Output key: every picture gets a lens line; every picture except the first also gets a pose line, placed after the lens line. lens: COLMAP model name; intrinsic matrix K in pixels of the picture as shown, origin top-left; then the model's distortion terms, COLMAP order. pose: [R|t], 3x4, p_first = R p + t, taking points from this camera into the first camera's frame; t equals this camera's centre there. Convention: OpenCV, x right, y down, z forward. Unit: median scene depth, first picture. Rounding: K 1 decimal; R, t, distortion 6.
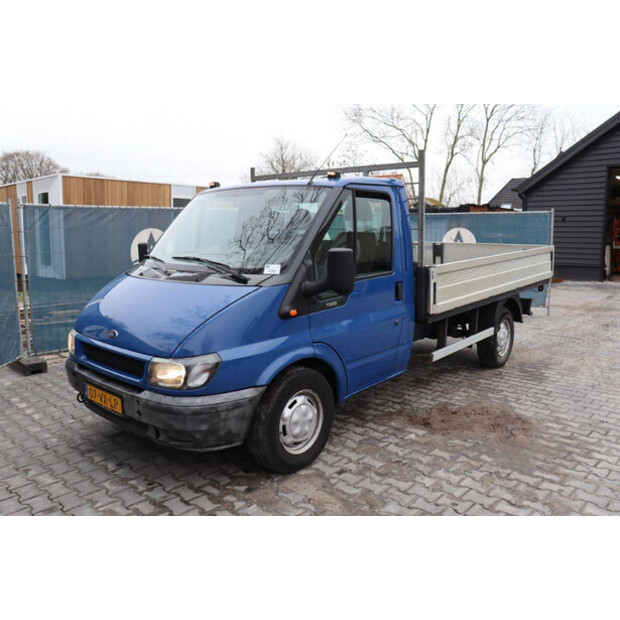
lens RADIAL K [[534.2, 0, 310.0], [0, 534.2, 310.0], [0, 0, 1]] dist [-0.191669, 0.217401]
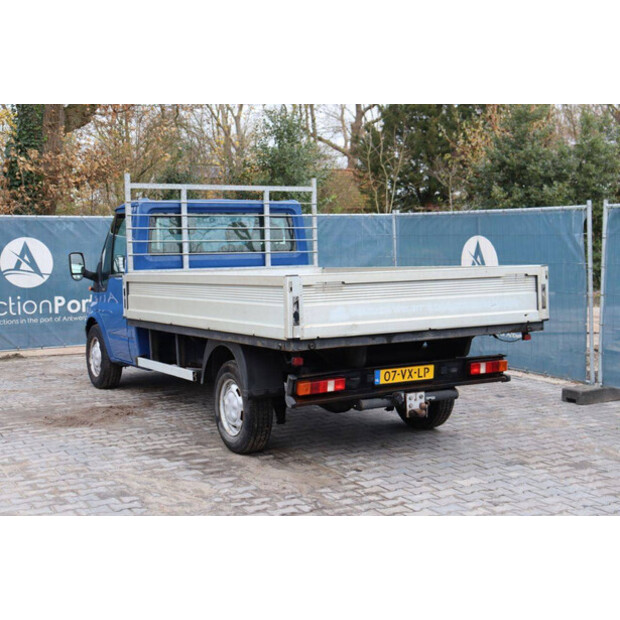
lens RADIAL K [[895.6, 0, 310.0], [0, 895.6, 310.0], [0, 0, 1]] dist [0.087079, 0.007049]
pose [[-0.328524, 0.082211, -0.940911, 2.337237], [-0.134514, 0.981977, 0.132765, -0.385089], [0.934868, 0.170182, -0.311545, 2.405401]]
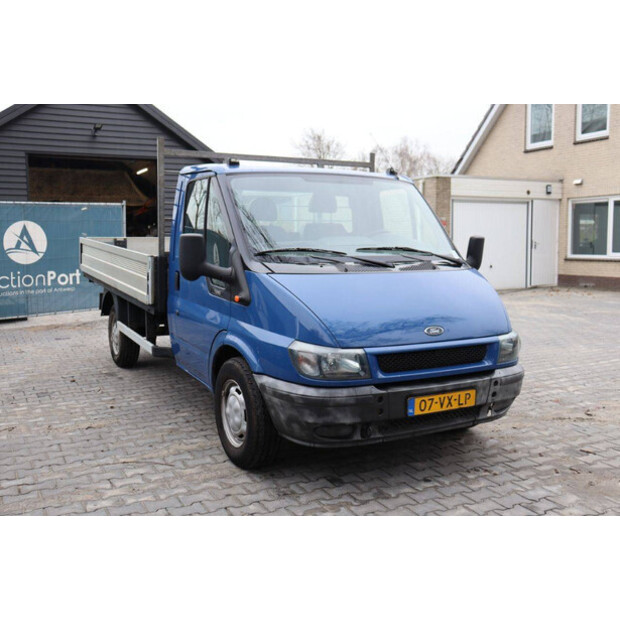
lens RADIAL K [[654.5, 0, 310.0], [0, 654.5, 310.0], [0, 0, 1]] dist [-0.087781, 0.203186]
pose [[0.347078, -0.111943, 0.931131, -1.430578], [0.135886, 0.988376, 0.068174, -0.091156], [-0.927939, 0.102866, 0.358255, 0.753496]]
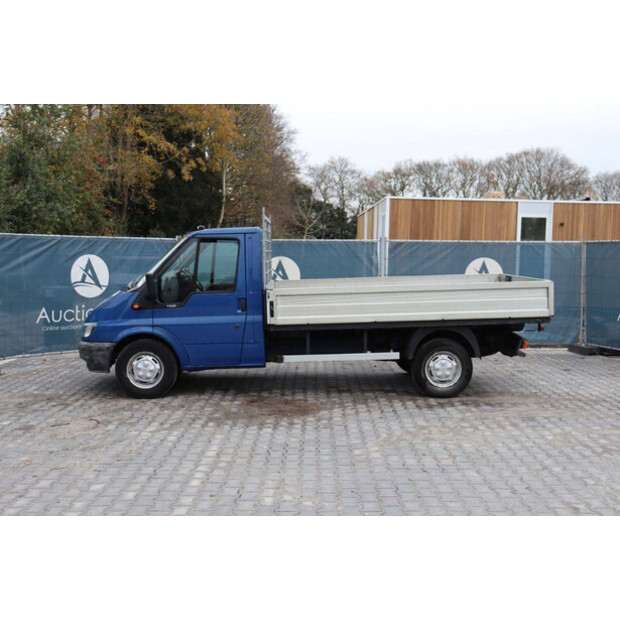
lens RADIAL K [[740.8, 0, 310.0], [0, 740.8, 310.0], [0, 0, 1]] dist [-0.008017, 0.031070]
pose [[0.675961, 0.064983, -0.734067, 2.097567], [-0.116078, 0.993059, -0.018980, -0.005124], [0.727738, 0.098039, 0.678812, -0.289641]]
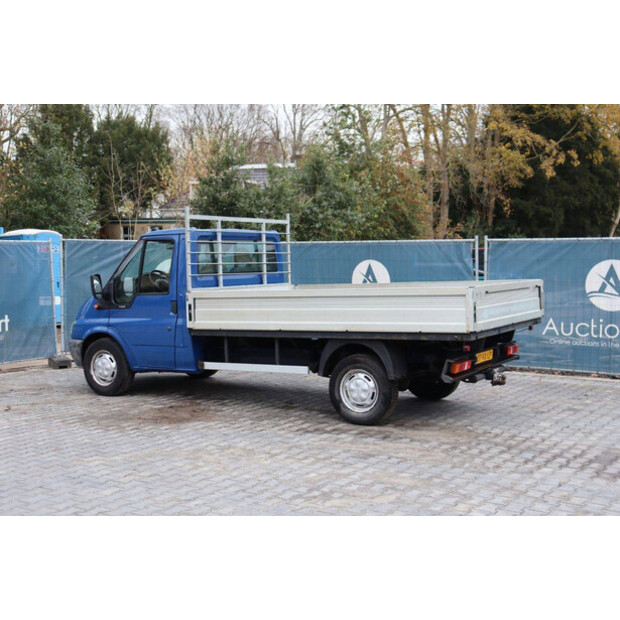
lens RADIAL K [[819.8, 0, 310.0], [0, 819.8, 310.0], [0, 0, 1]] dist [0.050779, 0.023268]
pose [[0.167623, 0.063733, -0.983789, 2.810287], [-0.145537, 0.988574, 0.039245, -0.197620], [0.975050, 0.136599, 0.174983, 1.137215]]
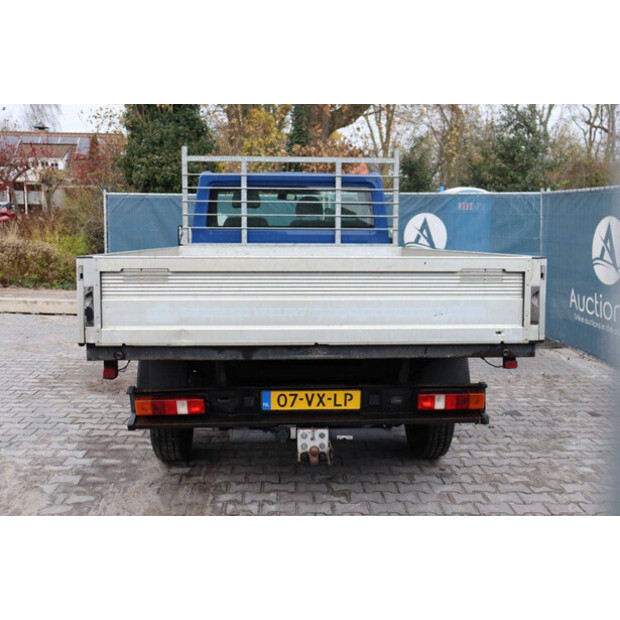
lens RADIAL K [[654.5, 0, 310.0], [0, 654.5, 310.0], [0, 0, 1]] dist [-0.087781, 0.203186]
pose [[-0.708548, 0.094008, -0.699373, 1.247969], [-0.114970, 0.962465, 0.245851, -0.402144], [0.696234, 0.254604, -0.671144, 2.642918]]
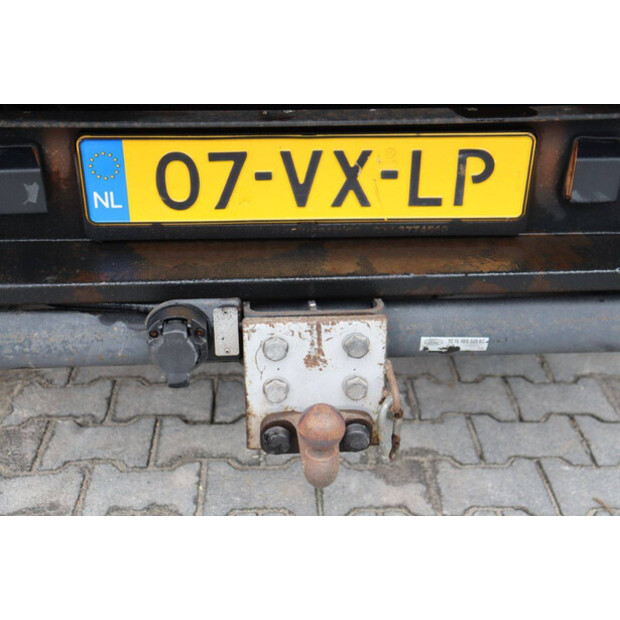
lens RADIAL K [[895.6, 0, 310.0], [0, 895.6, 310.0], [0, 0, 1]] dist [0.087079, 0.007049]
pose [[-0.710116, 0.322116, -0.626080, 0.795297], [-0.113642, 0.825116, 0.553415, -0.171908], [0.694853, 0.464138, -0.549323, 2.224672]]
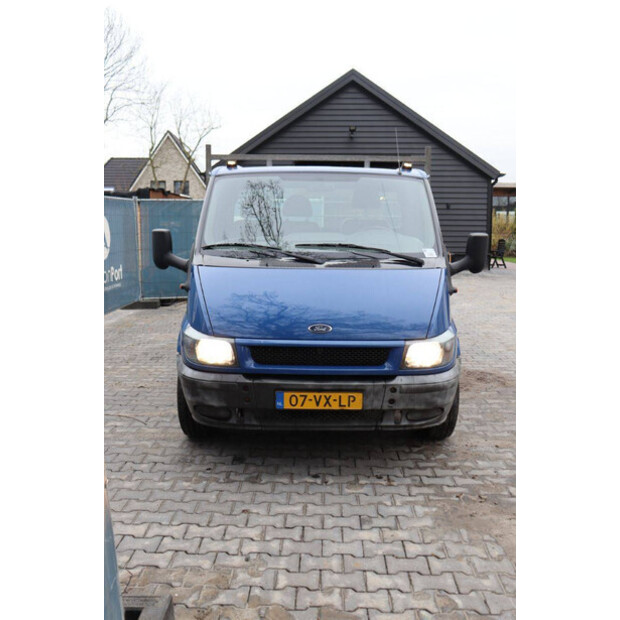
lens RADIAL K [[632.6, 0, 310.0], [0, 632.6, 310.0], [0, 0, 1]] dist [-0.102605, 0.188146]
pose [[0.753024, -0.086655, 0.652262, -1.049810], [0.091159, 0.995470, 0.027010, -0.016192], [-0.651648, 0.039120, 0.757512, 0.174331]]
